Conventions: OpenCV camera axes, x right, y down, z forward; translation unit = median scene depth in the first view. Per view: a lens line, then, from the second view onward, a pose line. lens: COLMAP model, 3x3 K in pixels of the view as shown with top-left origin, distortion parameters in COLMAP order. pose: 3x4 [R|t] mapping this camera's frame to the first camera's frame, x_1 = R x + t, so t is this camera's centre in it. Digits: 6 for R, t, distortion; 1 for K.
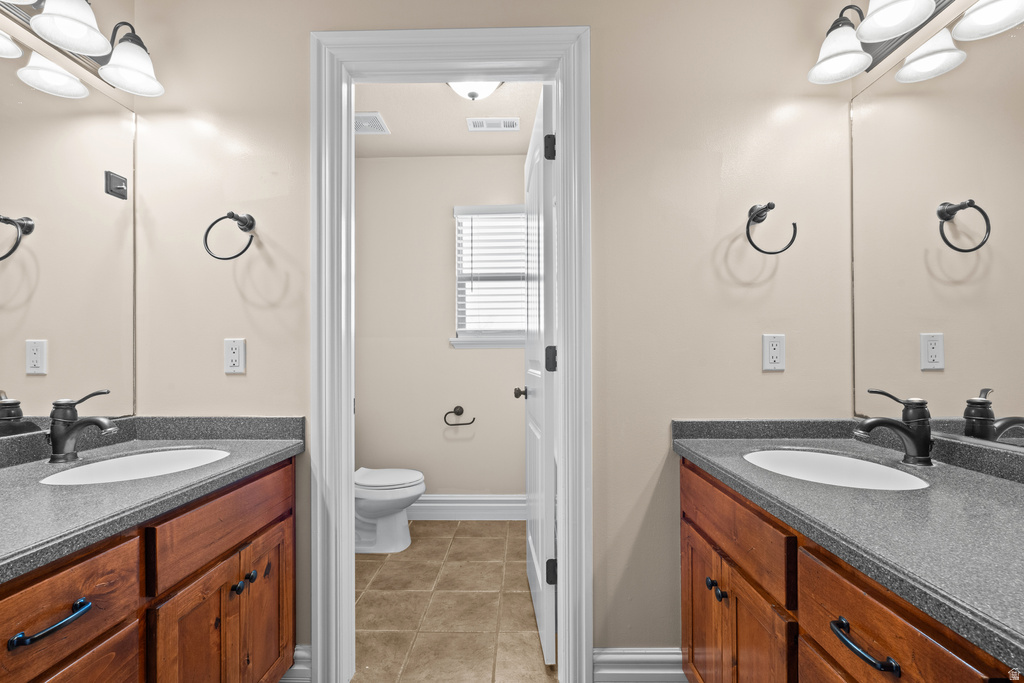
lens RADIAL K [[472.9, 0, 510.5], [0, 472.9, 344.6], [0, 0, 1]] dist [-0.005087, 0.003490]
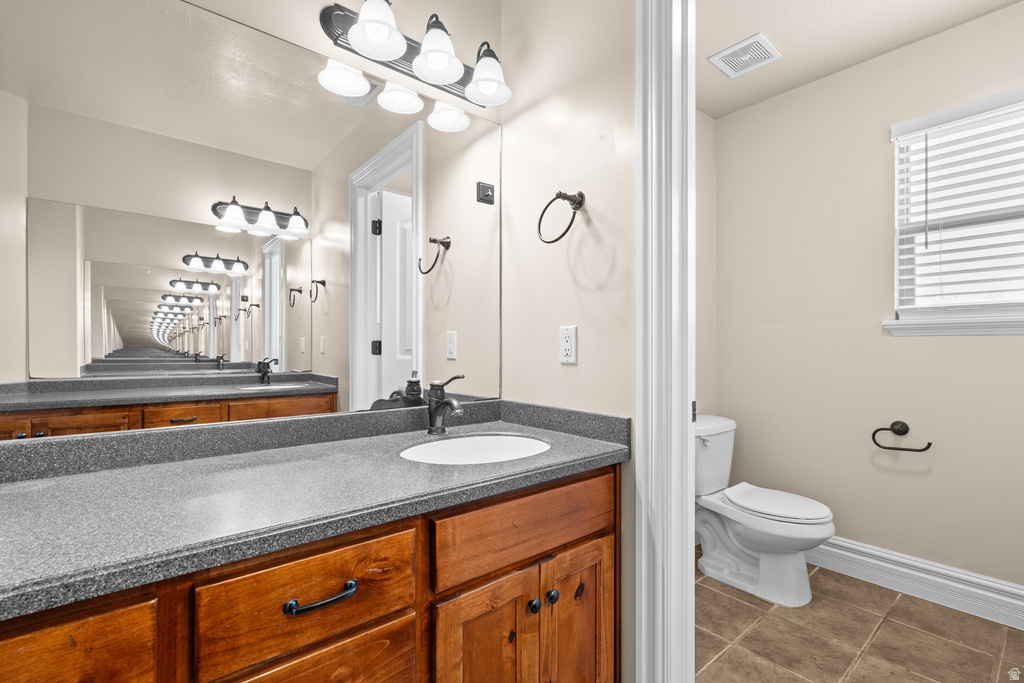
lens RADIAL K [[472.9, 0, 500.0], [0, 472.9, 343.0], [0, 0, 1]] dist [-0.005087, 0.003490]
pose [[0.662670, -0.000009, -0.748912, 0.033678], [0.012810, 0.999854, 0.011323, 0.007960], [0.748802, -0.017097, 0.662573, 0.274552]]
